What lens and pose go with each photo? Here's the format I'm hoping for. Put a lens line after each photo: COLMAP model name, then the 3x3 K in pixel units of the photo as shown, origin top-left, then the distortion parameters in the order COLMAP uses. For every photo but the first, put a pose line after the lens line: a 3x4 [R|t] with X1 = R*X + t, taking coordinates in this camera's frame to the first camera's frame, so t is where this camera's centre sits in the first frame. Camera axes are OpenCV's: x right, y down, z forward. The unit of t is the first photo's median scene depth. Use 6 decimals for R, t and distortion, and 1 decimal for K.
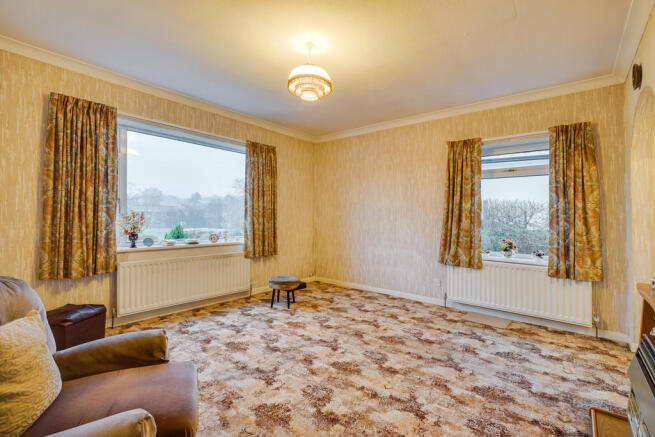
lens RADIAL K [[297.0, 0, 327.5], [0, 297.0, 218.5], [0, 0, 1]] dist [-0.017239, -0.000049]
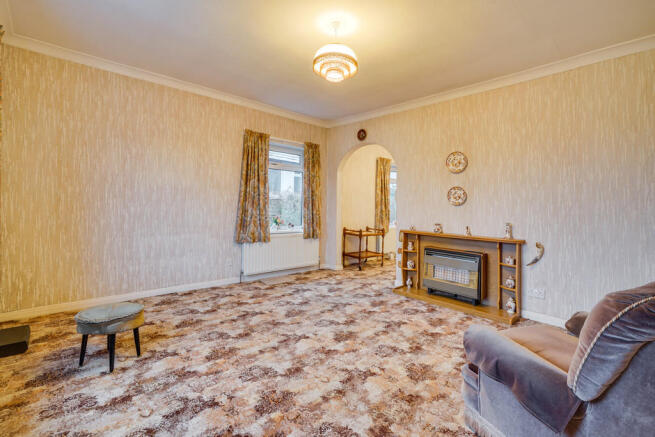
lens RADIAL K [[299.8, 0, 327.1], [0, 299.8, 203.5], [0, 0, 1]] dist [-0.001776, -0.000176]
pose [[0.135319, -0.013083, 0.990716, -0.681094], [-0.022760, 0.999608, 0.016309, -0.013826], [-0.990541, -0.024755, 0.134968, 0.583426]]
